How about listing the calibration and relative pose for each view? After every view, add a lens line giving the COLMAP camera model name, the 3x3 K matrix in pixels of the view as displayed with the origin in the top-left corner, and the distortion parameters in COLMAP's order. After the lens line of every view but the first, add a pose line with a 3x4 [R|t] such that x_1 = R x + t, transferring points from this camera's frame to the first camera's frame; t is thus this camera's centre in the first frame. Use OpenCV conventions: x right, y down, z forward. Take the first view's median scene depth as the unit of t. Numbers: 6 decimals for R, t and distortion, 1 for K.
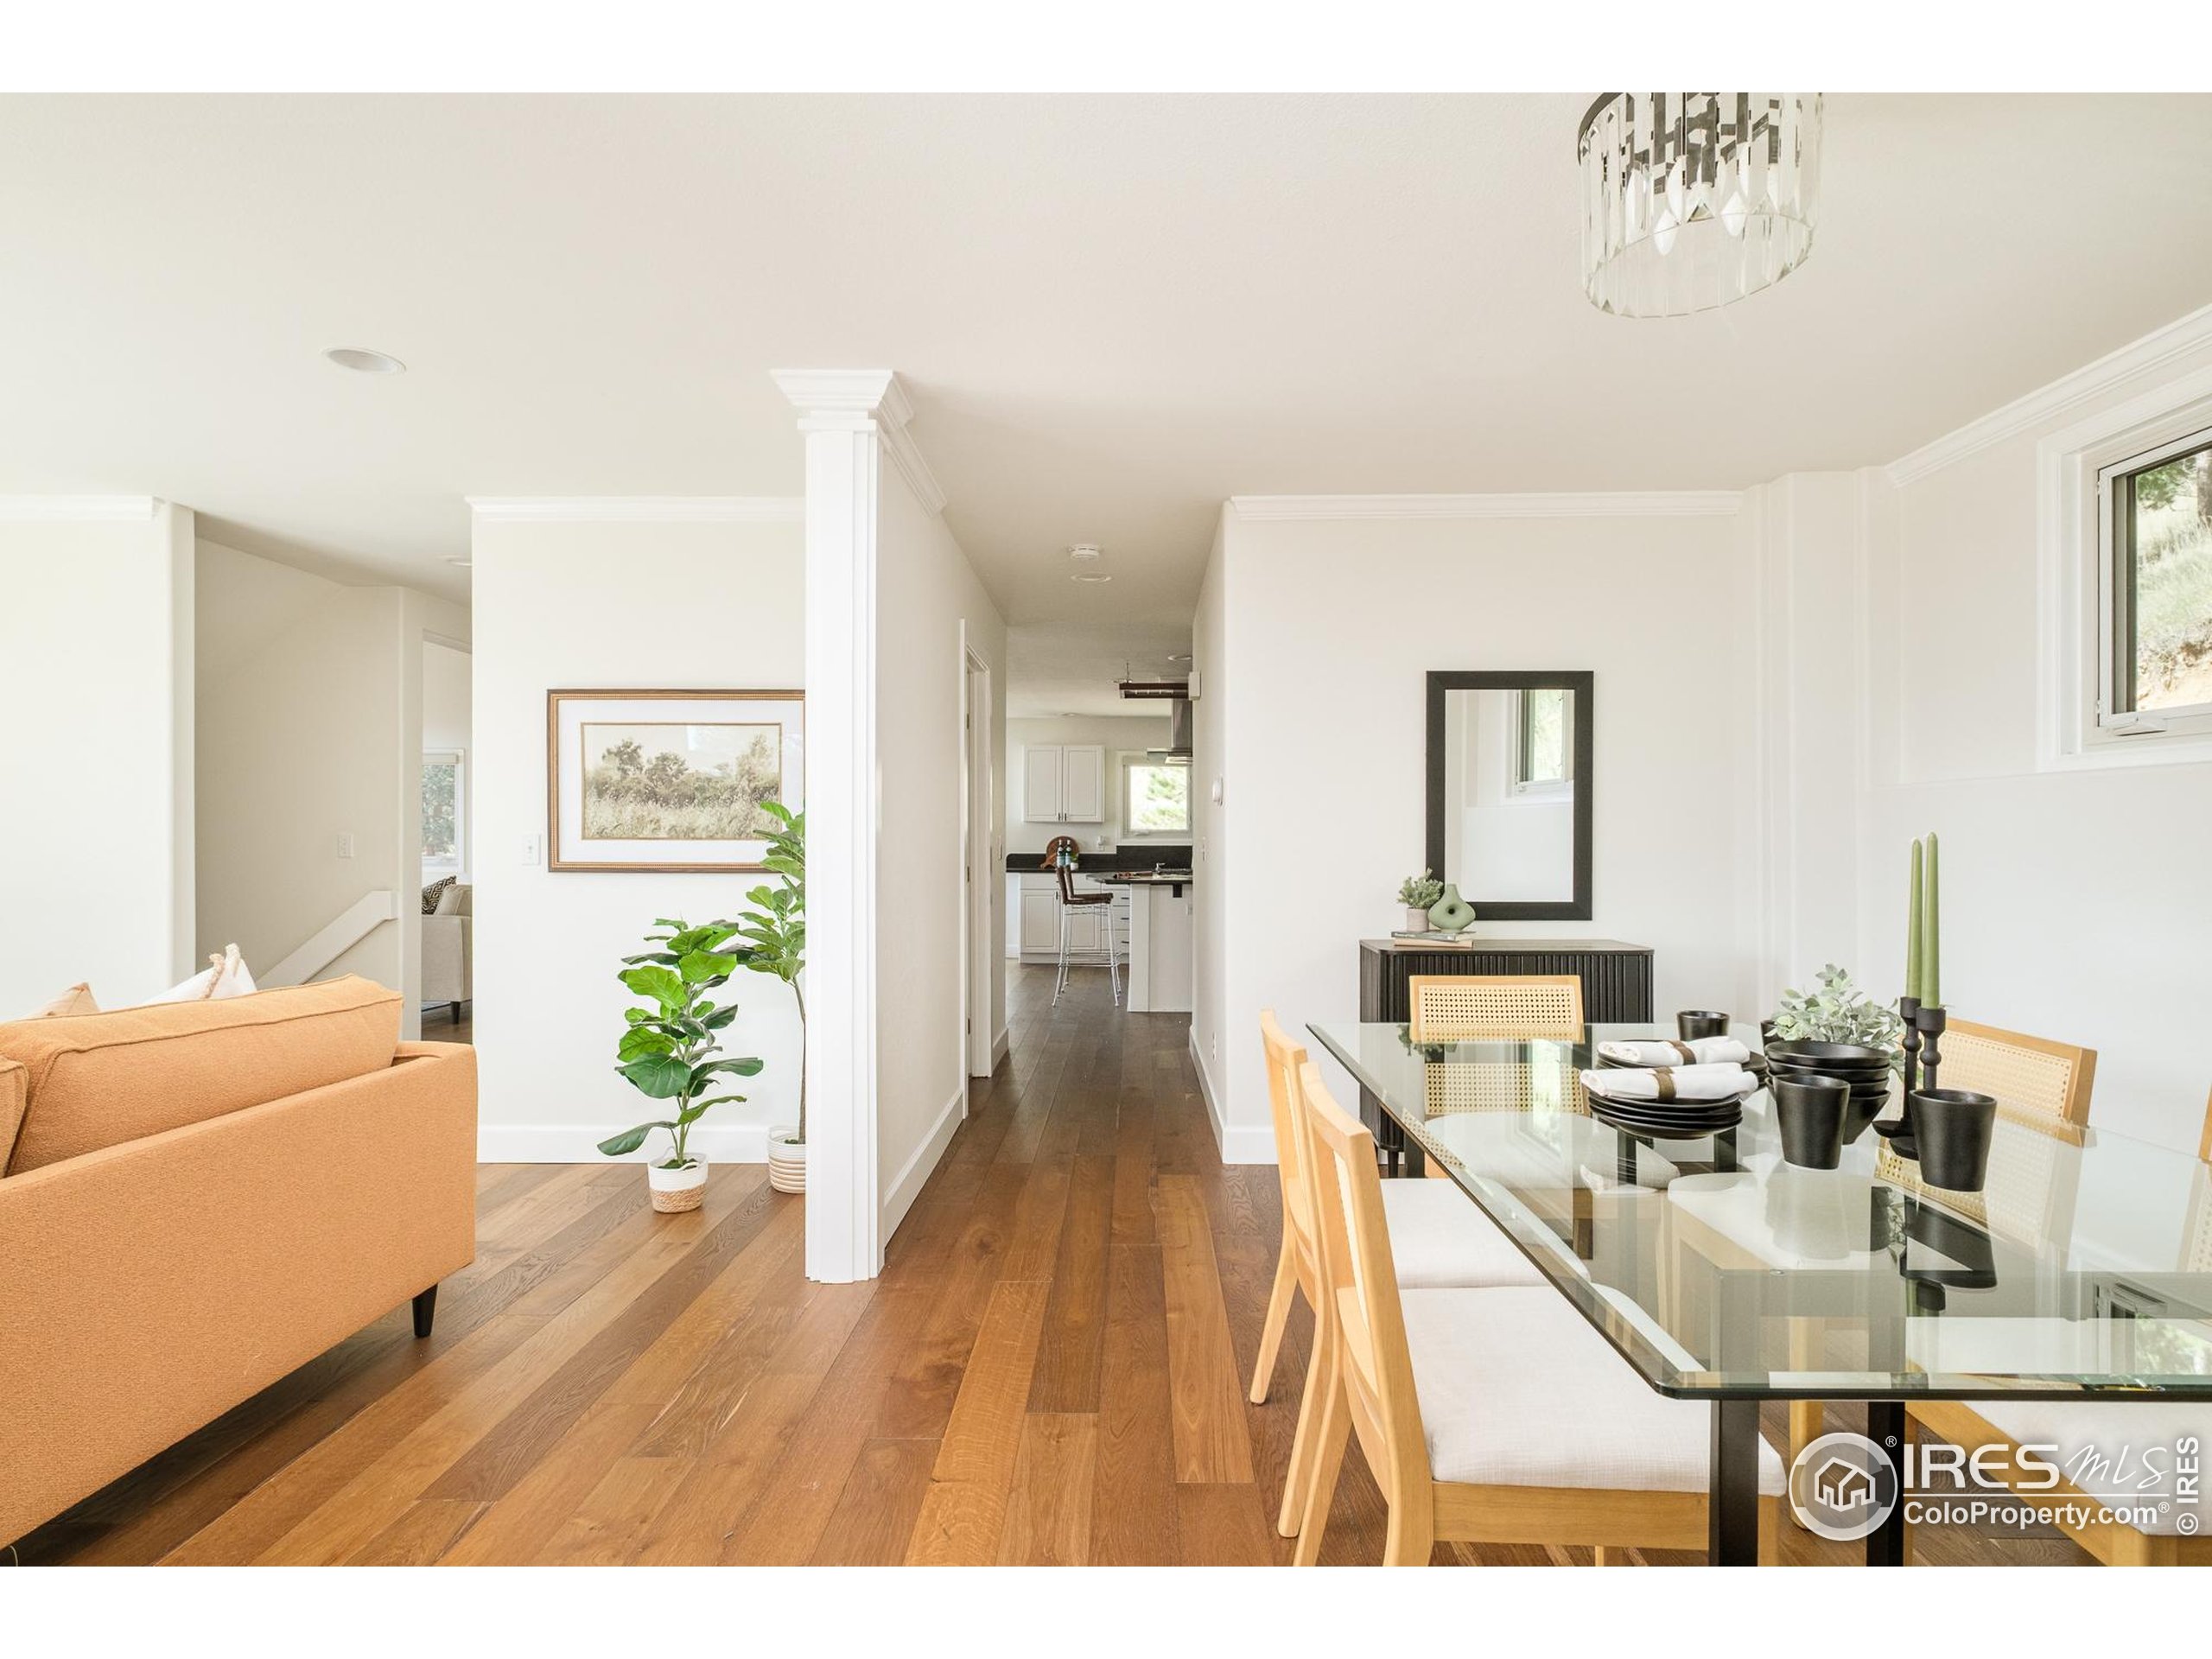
lens RADIAL K [[1112.8, 0, 1118.4], [0, 1112.8, 844.5], [0, 0, 1]] dist [-0.012393, -0.000026]
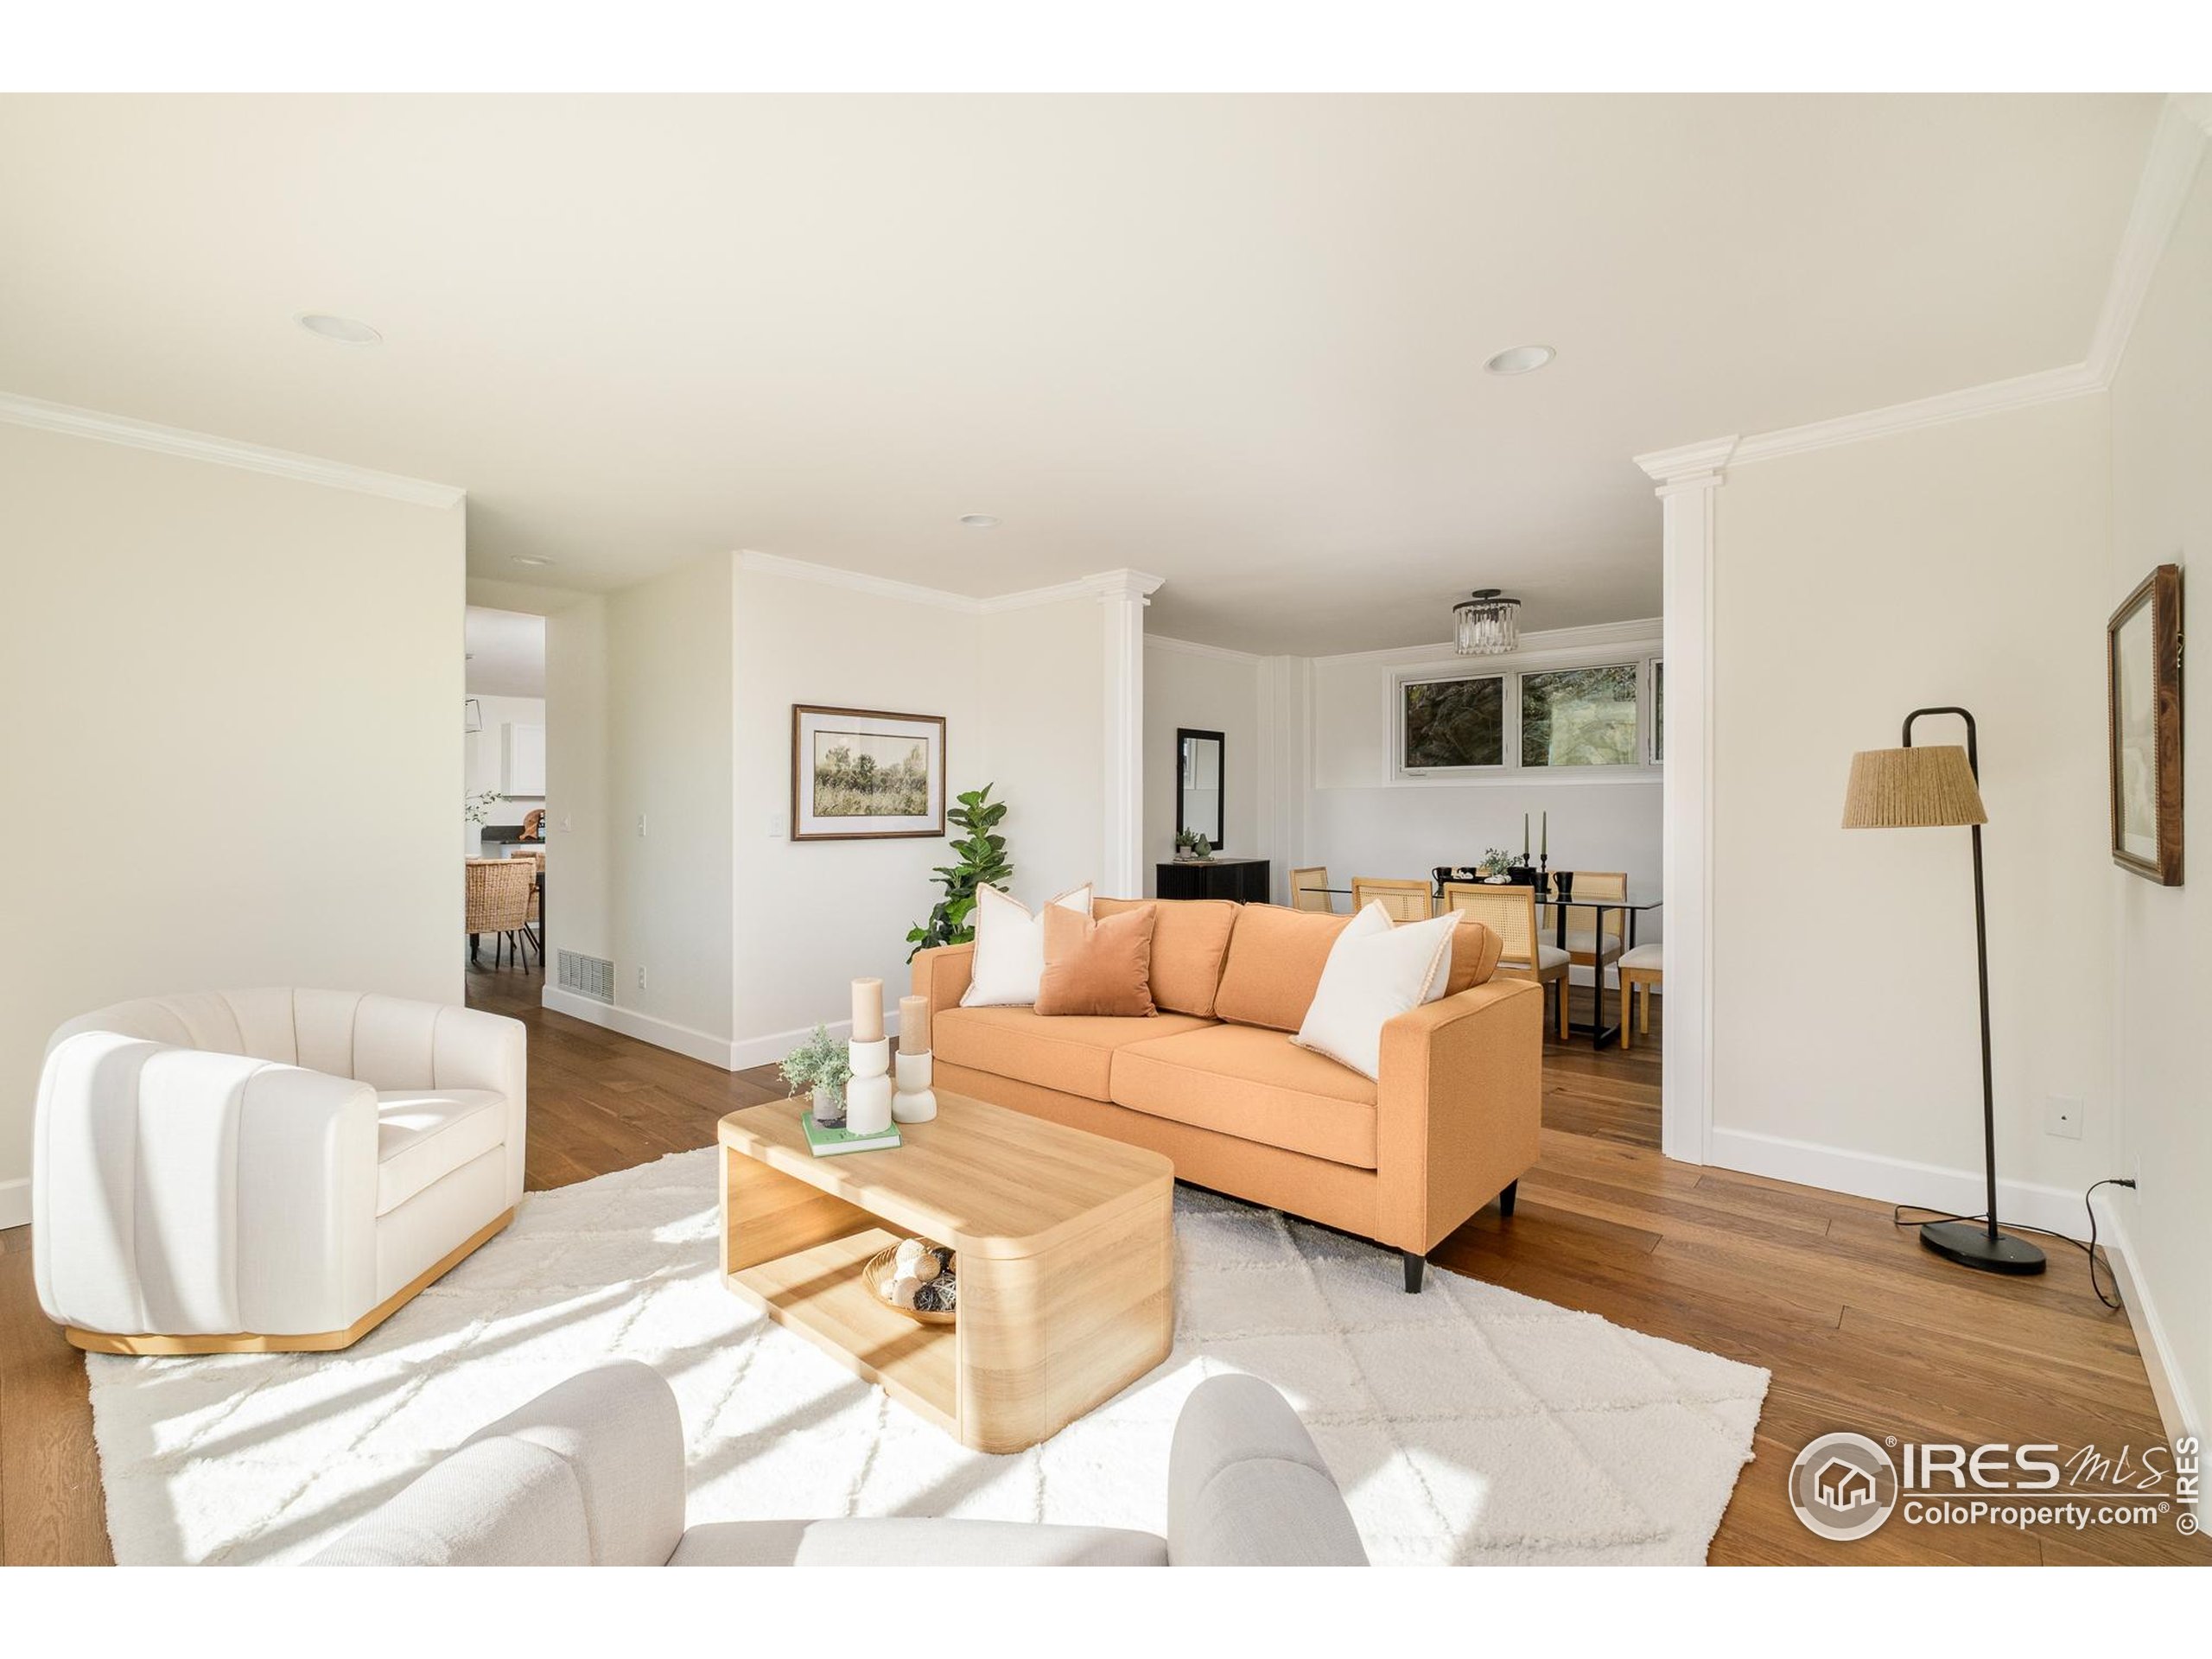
lens RADIAL K [[954.1, 0, 1081.4], [0, 954.1, 823.3], [0, 0, 1]] dist [-0.005786, -0.001414]
pose [[0.669256, -0.015092, 0.742879, -1.127316], [0.006147, 0.999872, 0.014776, -0.011387], [-0.743007, -0.005323, 0.669263, -0.022028]]
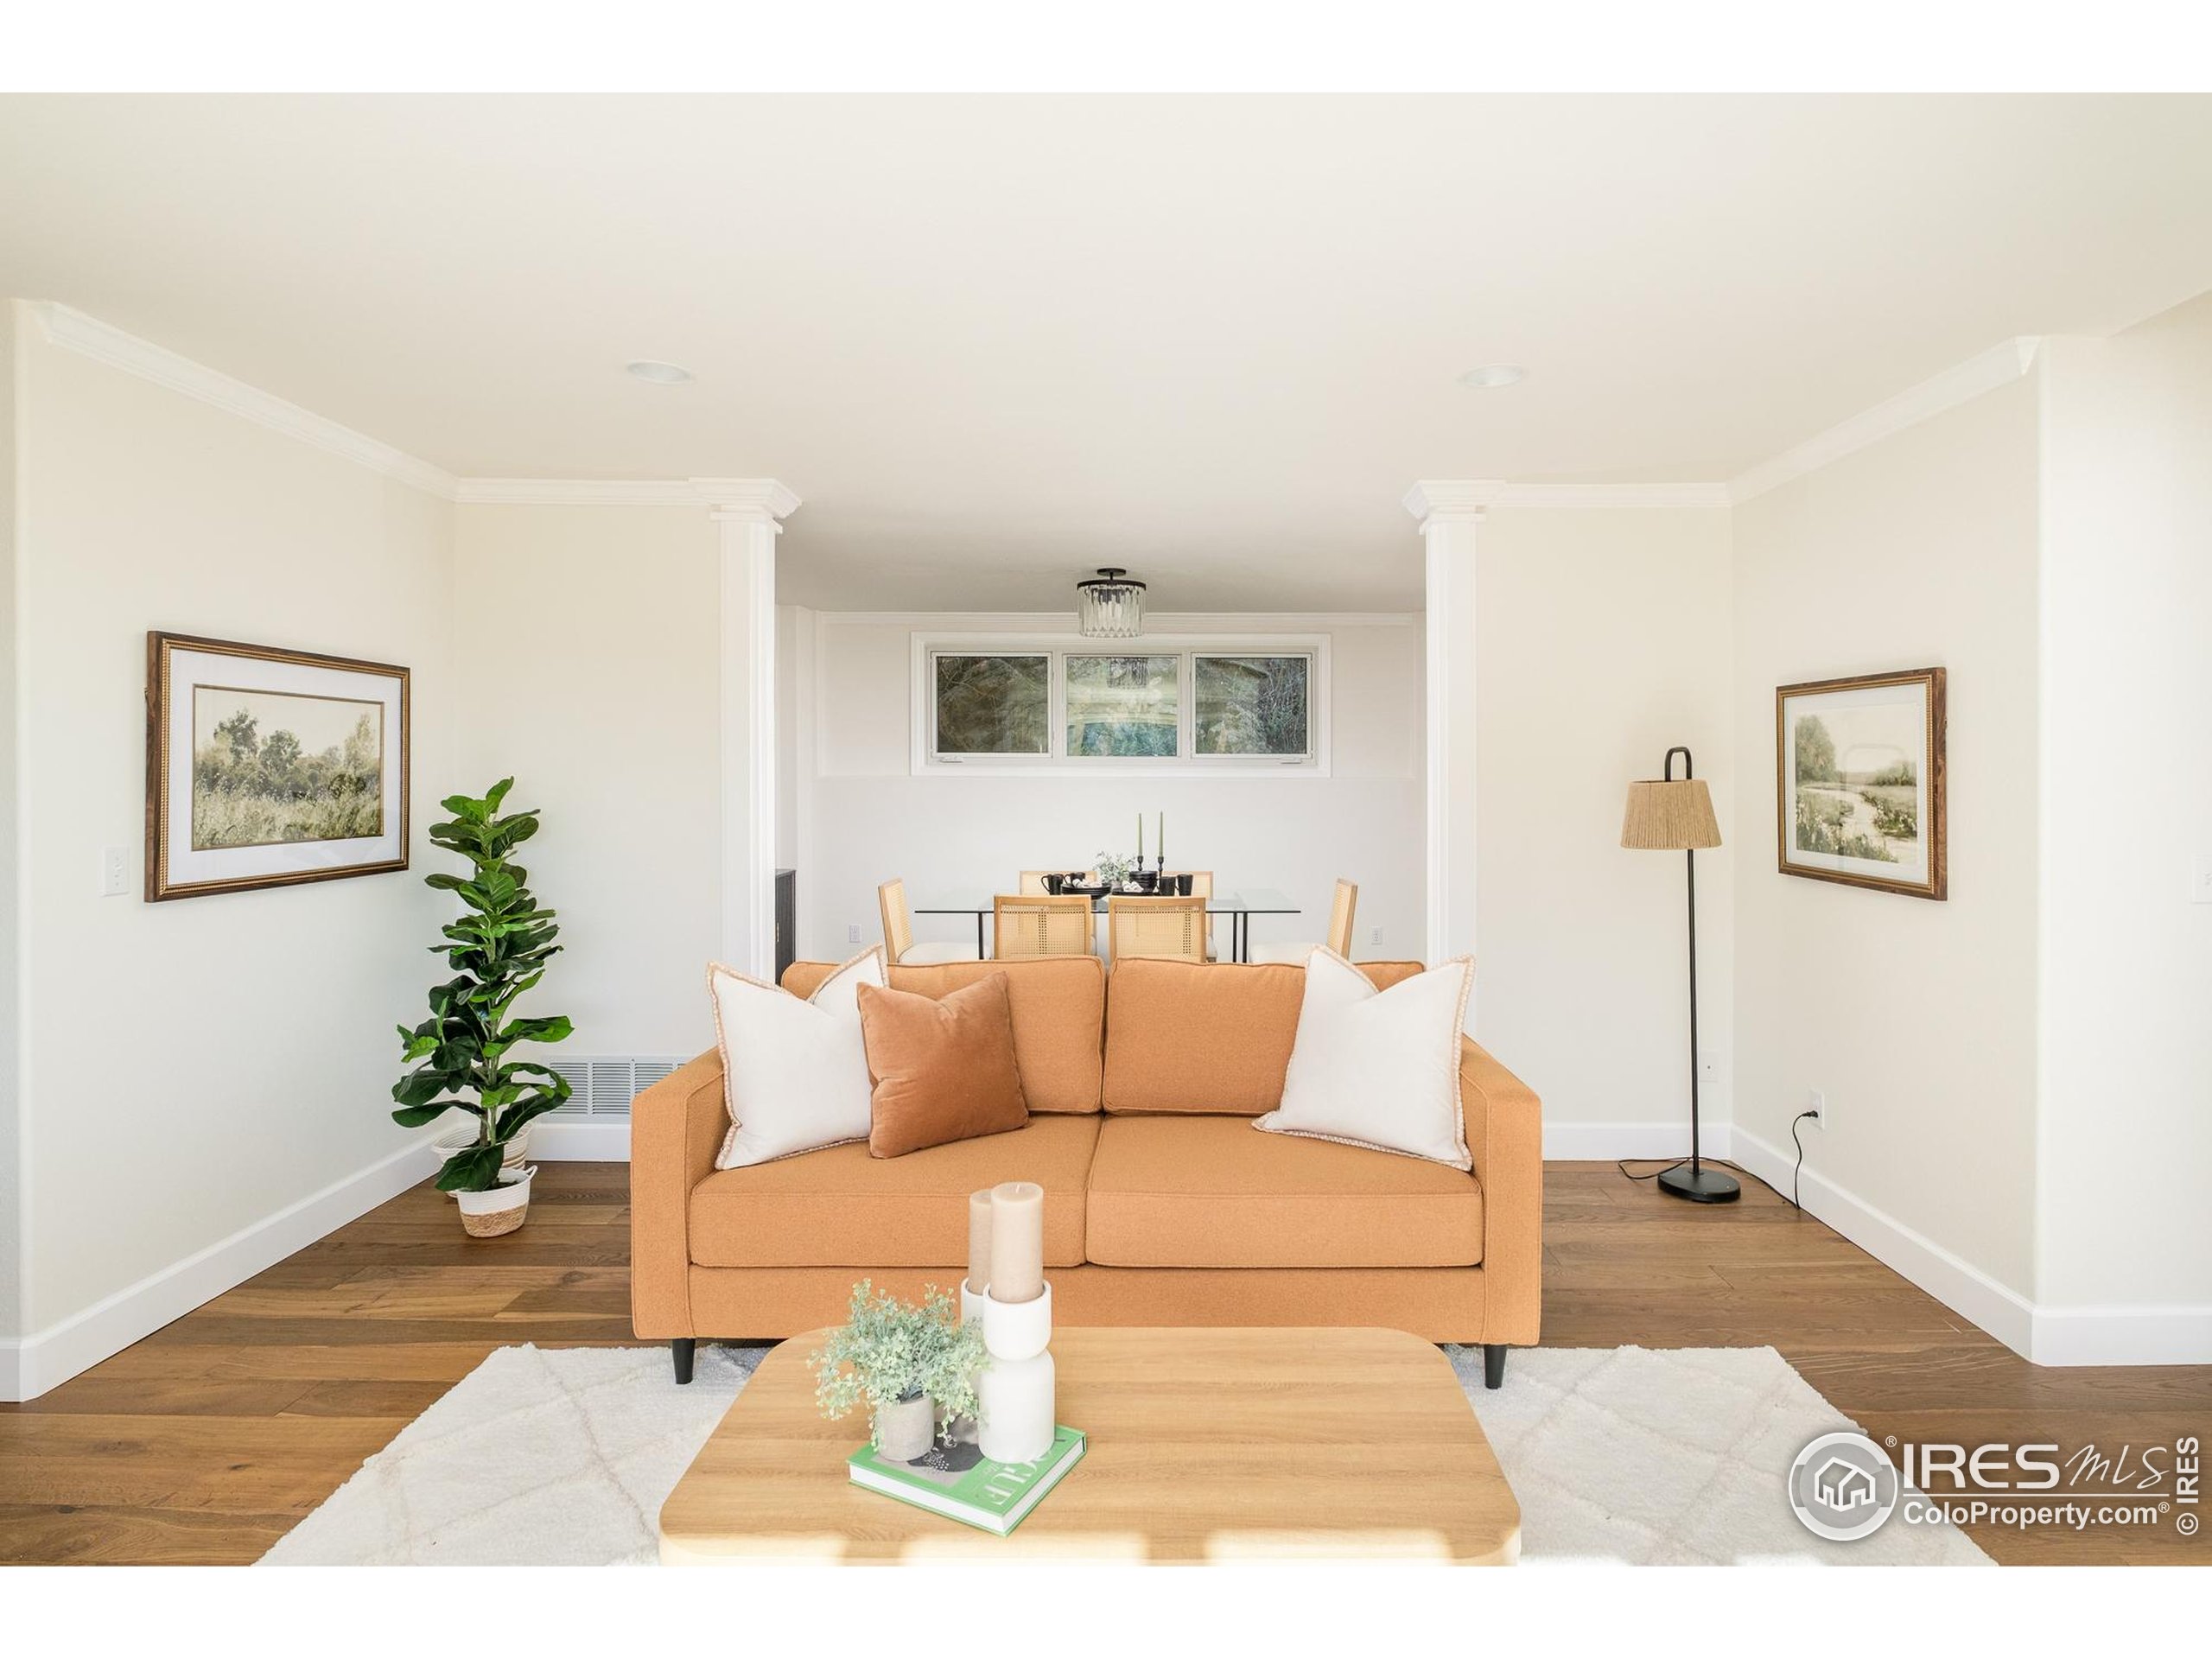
lens RADIAL K [[1112.8, 0, 1139.9], [0, 1112.8, 786.5], [0, 0, 1]] dist [-0.012393, -0.000026]
pose [[0.008109, -0.011078, 0.999906, -1.171407], [0.000755, 0.999938, 0.011072, -0.052088], [-0.999967, 0.000666, 0.008117, 0.395746]]
